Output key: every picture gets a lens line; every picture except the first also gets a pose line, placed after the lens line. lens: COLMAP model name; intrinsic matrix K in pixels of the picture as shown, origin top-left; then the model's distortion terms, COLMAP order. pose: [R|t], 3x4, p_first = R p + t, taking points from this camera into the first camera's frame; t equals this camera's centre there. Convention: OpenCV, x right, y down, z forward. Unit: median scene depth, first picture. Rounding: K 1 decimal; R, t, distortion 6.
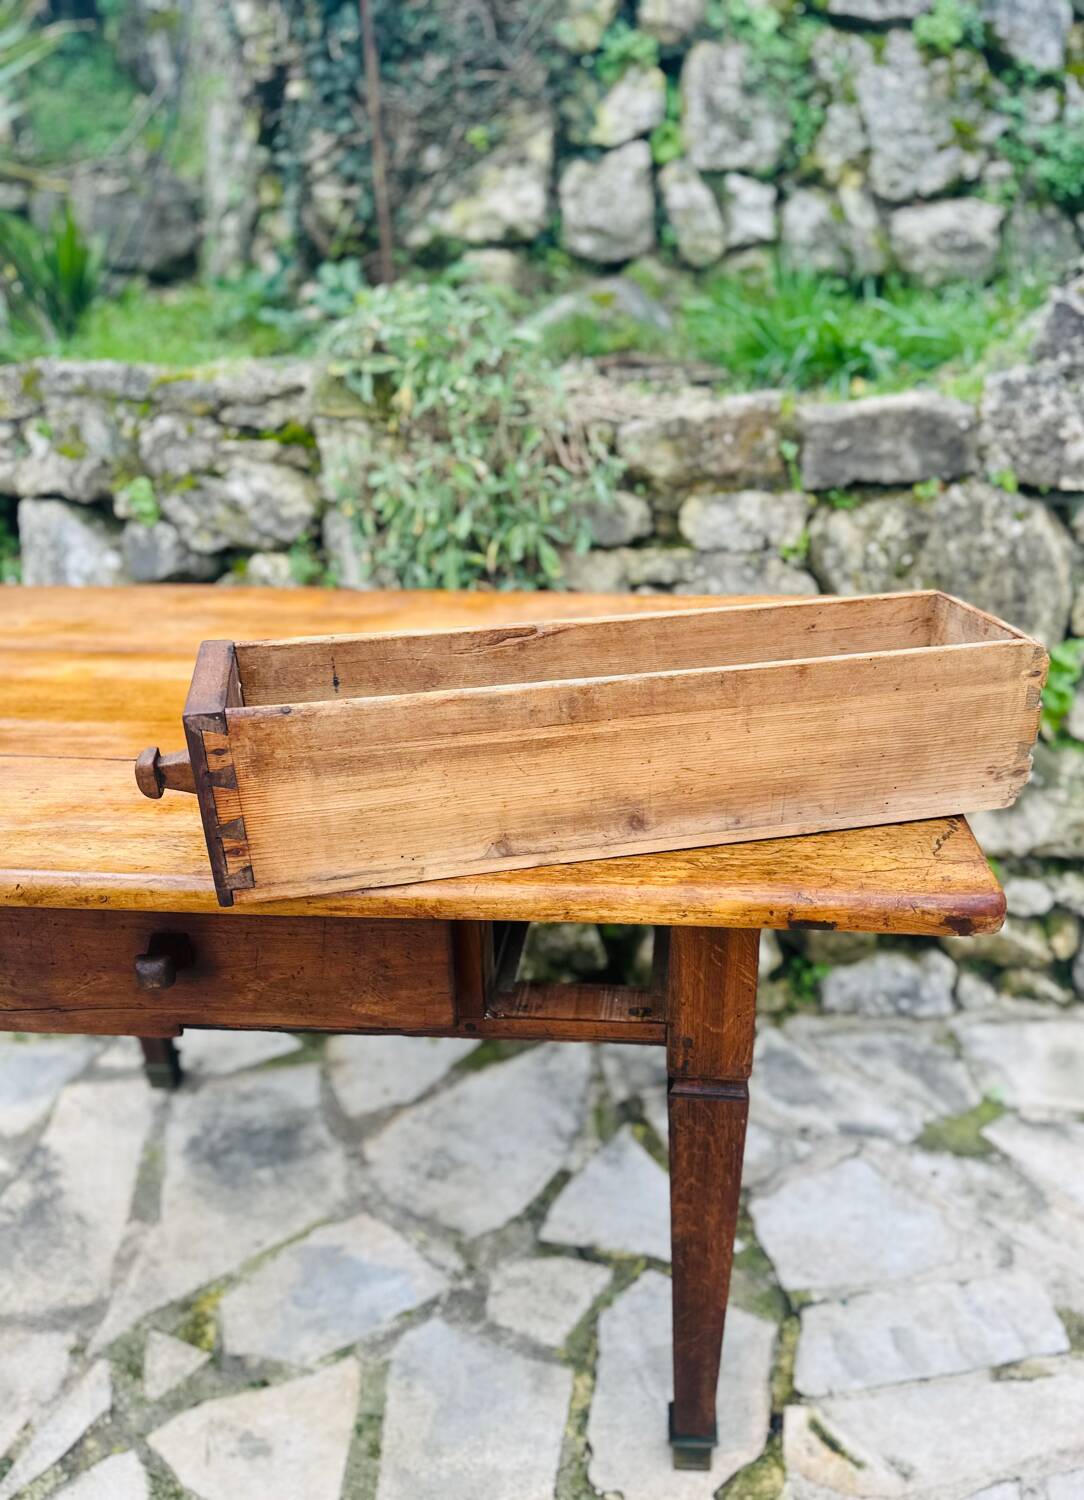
lens RADIAL K [[1174.6, 0, 600.7], [0, 1174.6, 810.5], [0, 0, 1]] dist [0.005661, -0.023120]
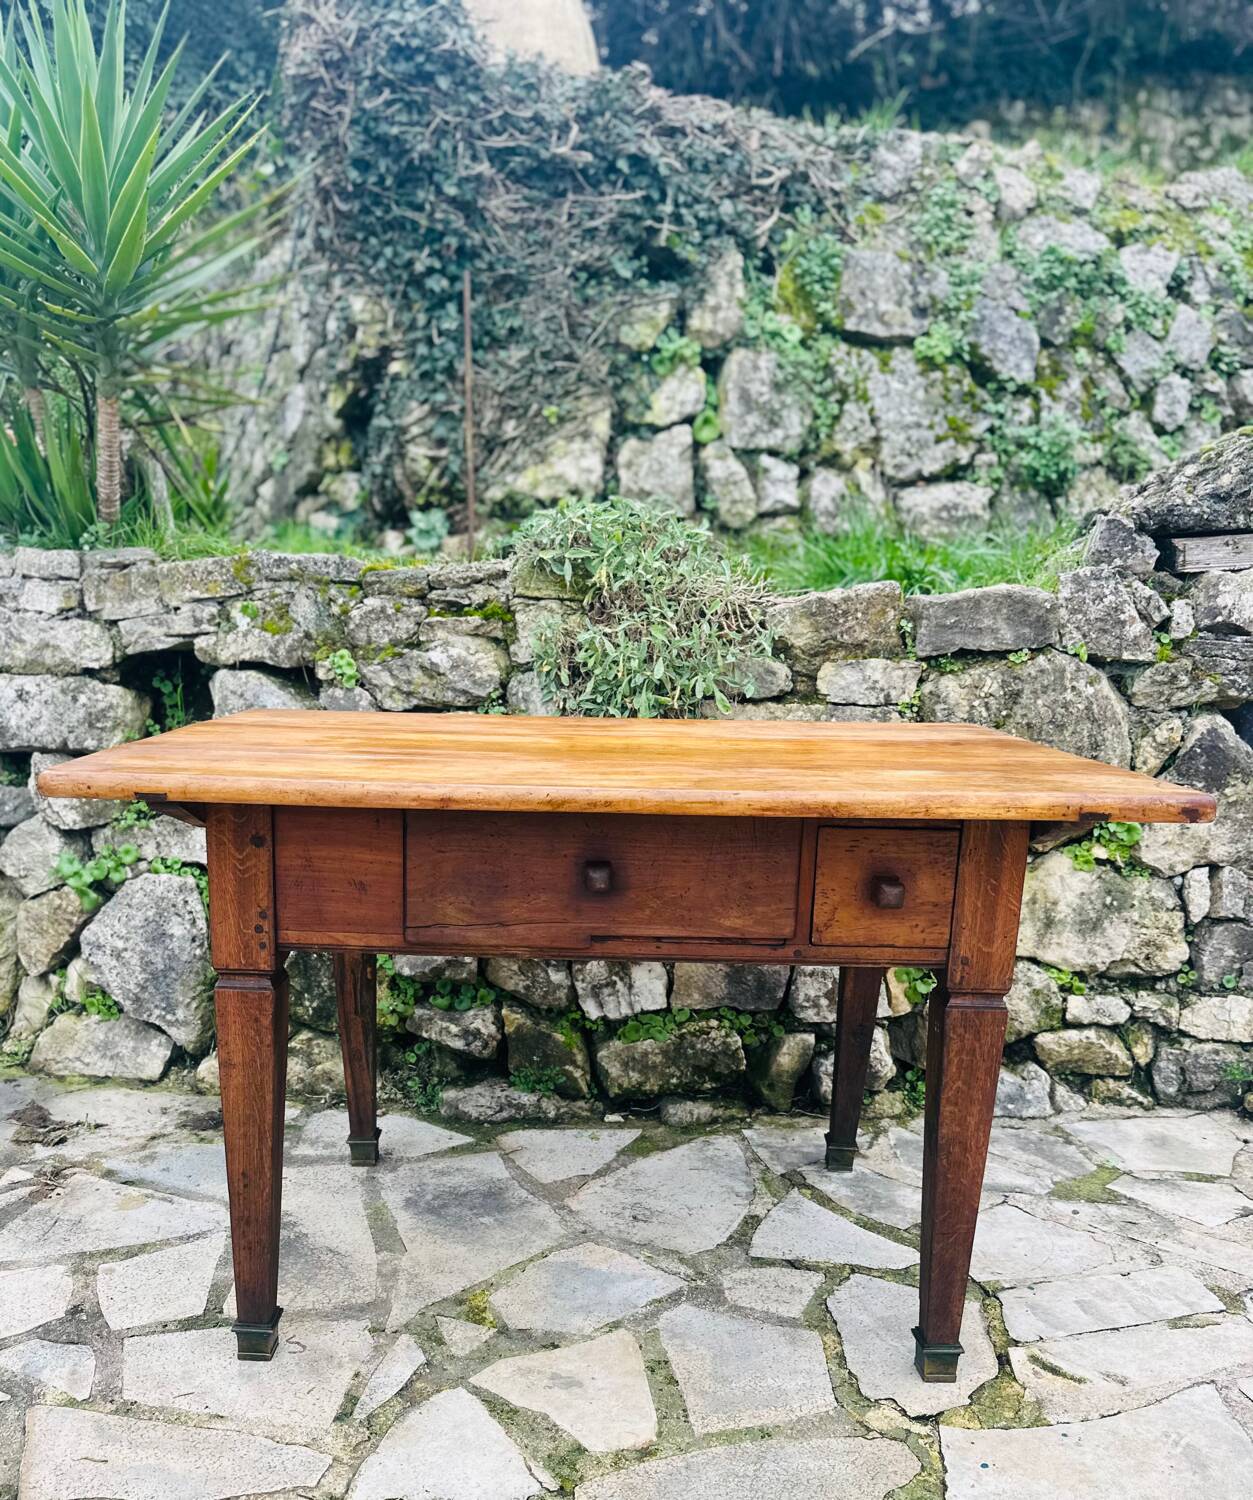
lens RADIAL K [[1273.2, 0, 580.0], [0, 1273.2, 893.7], [0, 0, 1]] dist [0.089709, -0.158889]
pose [[0.997001, 0.011596, 0.076518, -0.281467], [0.003930, 0.979849, -0.199703, 0.238535], [-0.077292, 0.199405, 0.976864, -0.241688]]
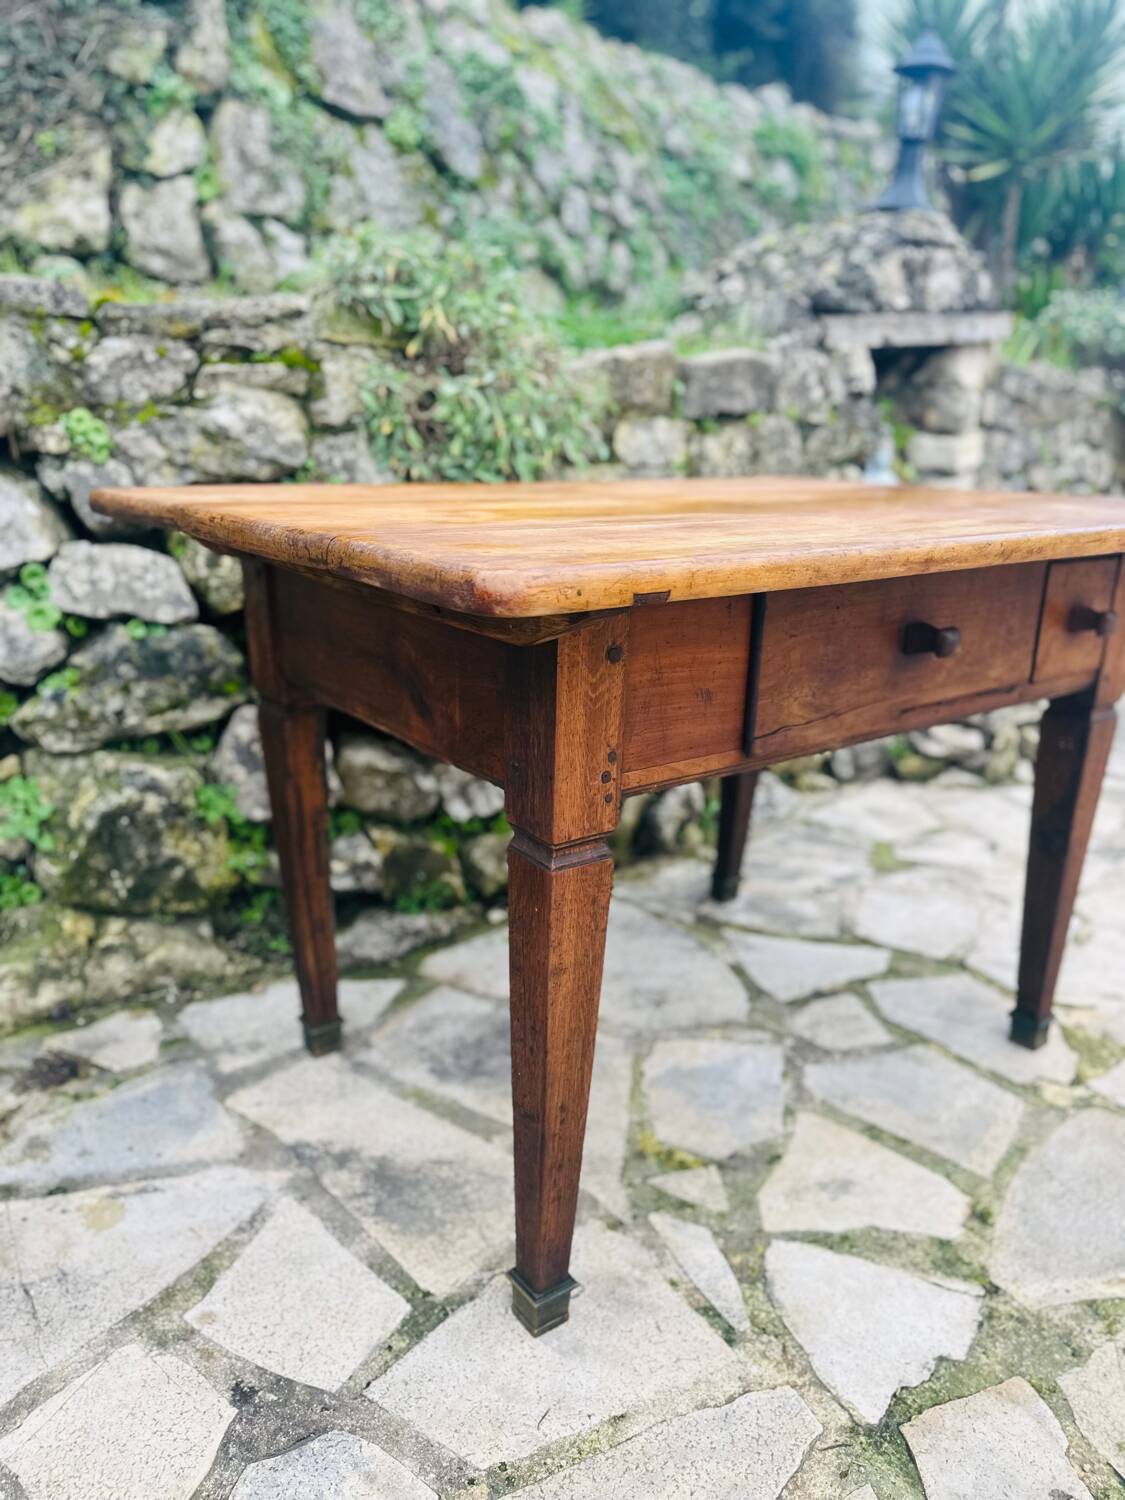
lens RADIAL K [[1076.5, 0, 566.2], [0, 1076.5, 768.7], [0, 0, 1]] dist [0.001596, -0.013341]
pose [[0.737071, -0.184036, 0.650274, -0.775858], [0.254871, 0.966855, -0.015259, 0.088371], [-0.625913, 0.176982, 0.759546, 0.244217]]
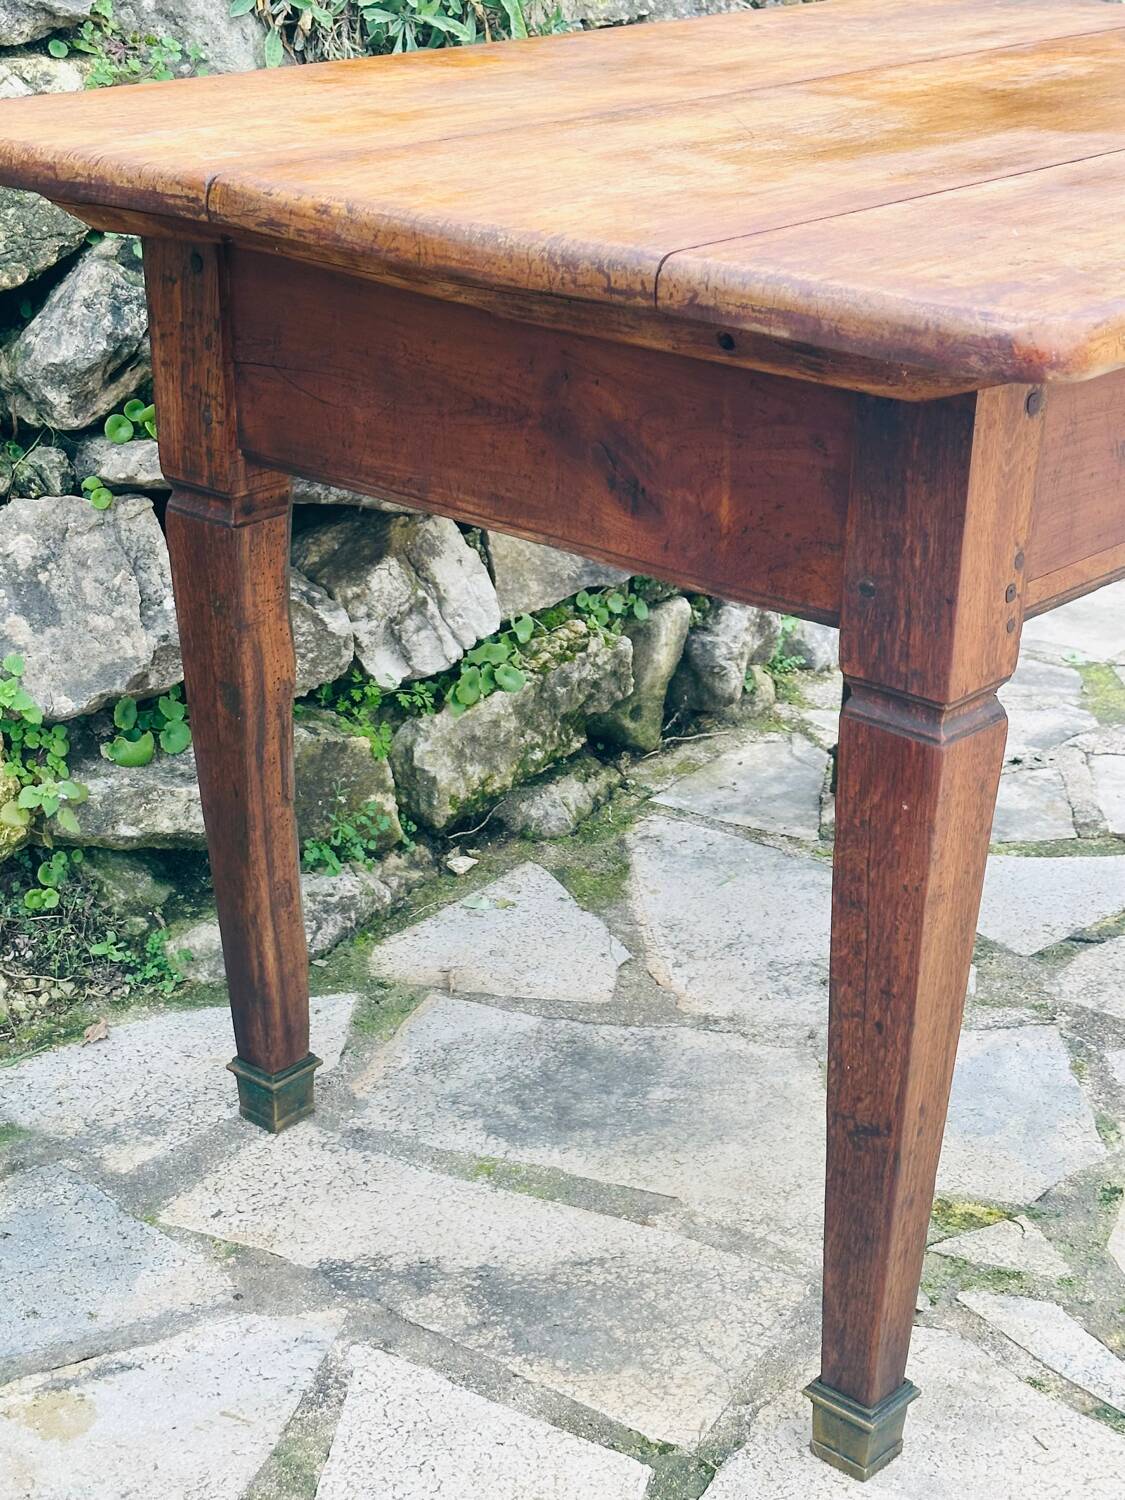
lens RADIAL K [[2460.5, 0, 553.1], [0, 2460.5, 807.7], [0, 0, 1]] dist [0.090301, 0.000000]
pose [[0.586514, -0.312457, 0.747243, -1.106131], [0.319965, 0.936934, 0.140633, -0.001291], [-0.744059, 0.156608, 0.649500, 0.239933]]
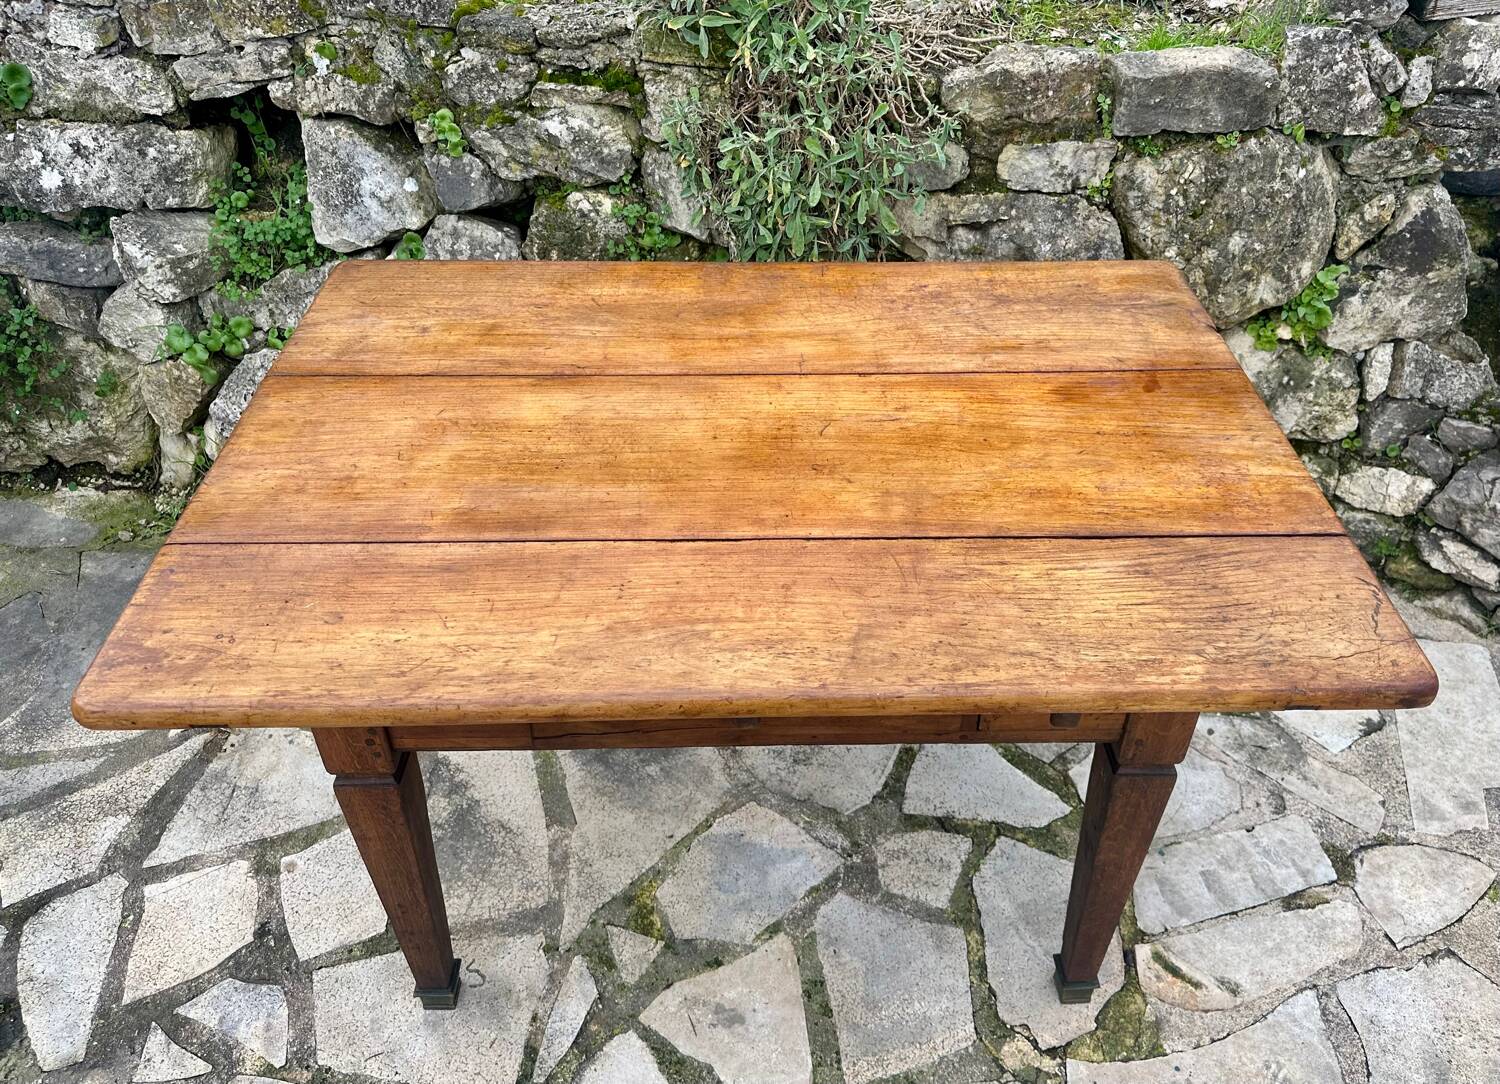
lens RADIAL K [[1174.6, 0, 808.7], [0, 1174.6, 474.7], [0, 0, 1]] dist [0.005661, -0.023120]
pose [[0.992784, -0.048415, 0.109707, -0.234971], [0.023306, 0.975330, 0.219518, -0.214152], [-0.117628, -0.215377, 0.969421, -0.071036]]
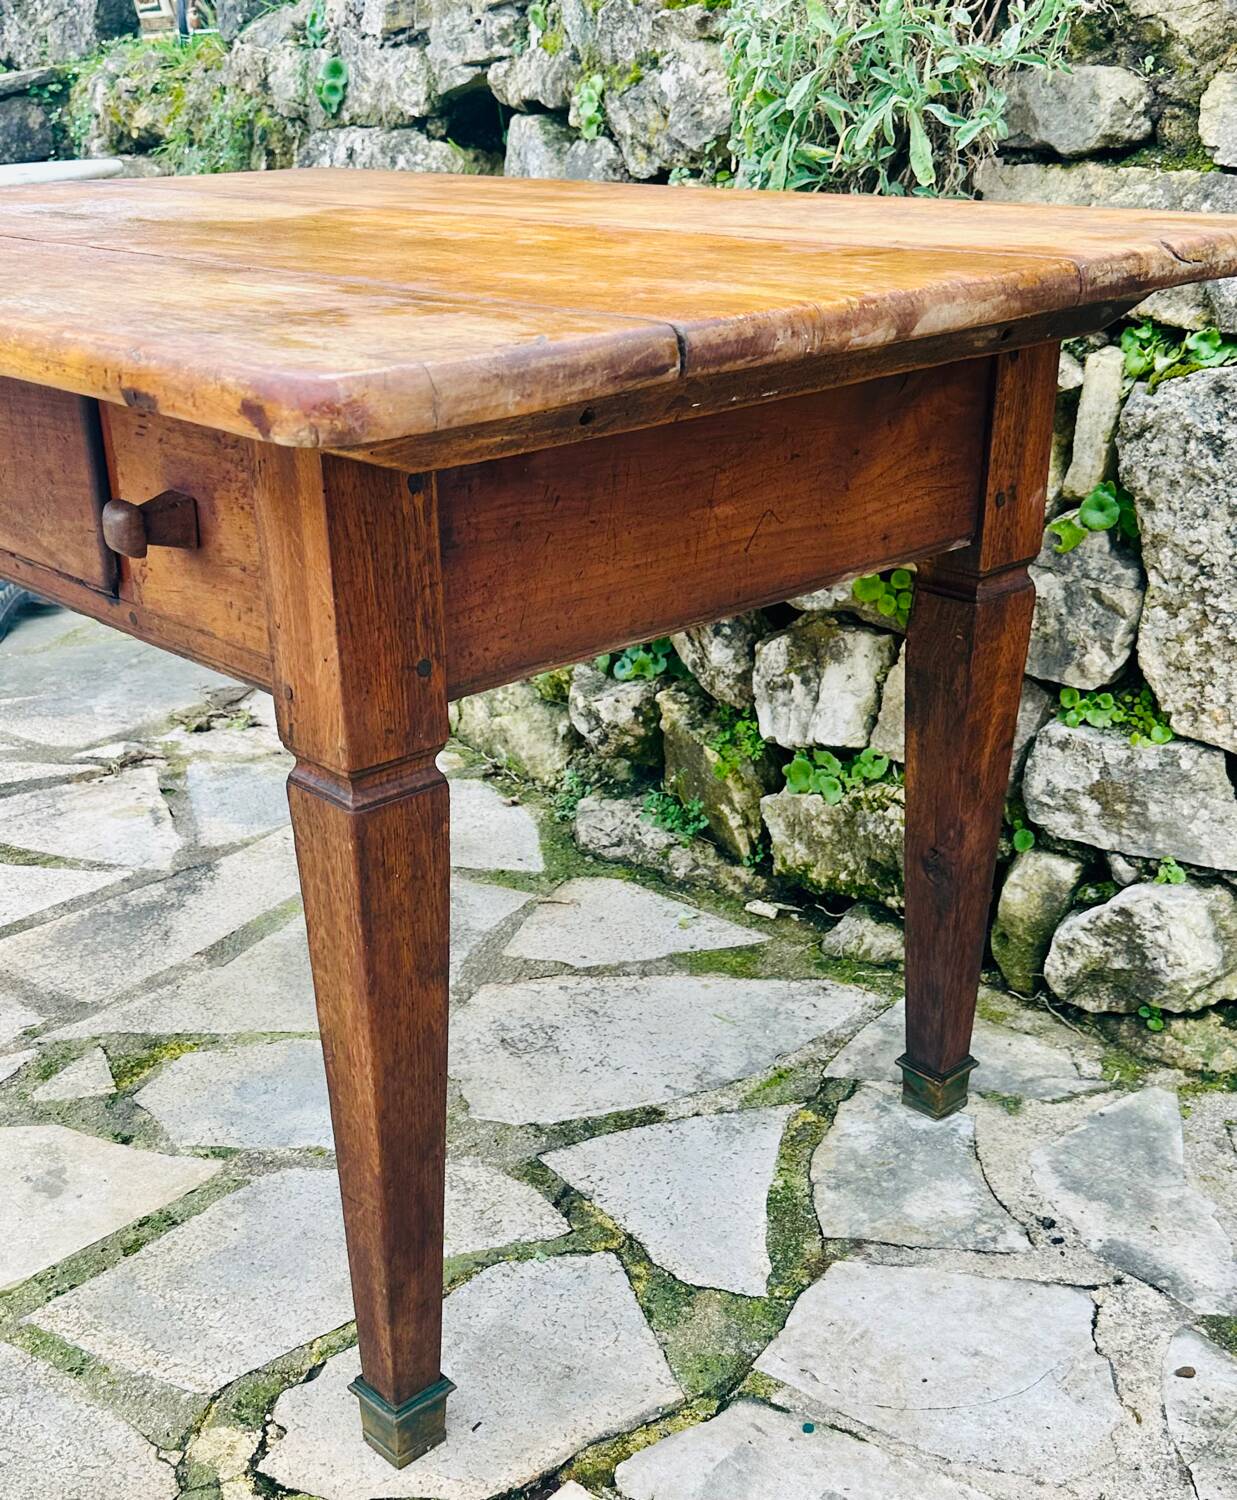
lens RADIAL K [[1769.5, 0, 590.0], [0, 1769.5, 855.7], [0, 0, 1]] dist [0.006742, 0.000000]
pose [[0.729913, 0.274830, -0.625856, 0.485177], [-0.267789, 0.957394, 0.108105, 0.075182], [0.628901, 0.088690, 0.772411, 0.207433]]
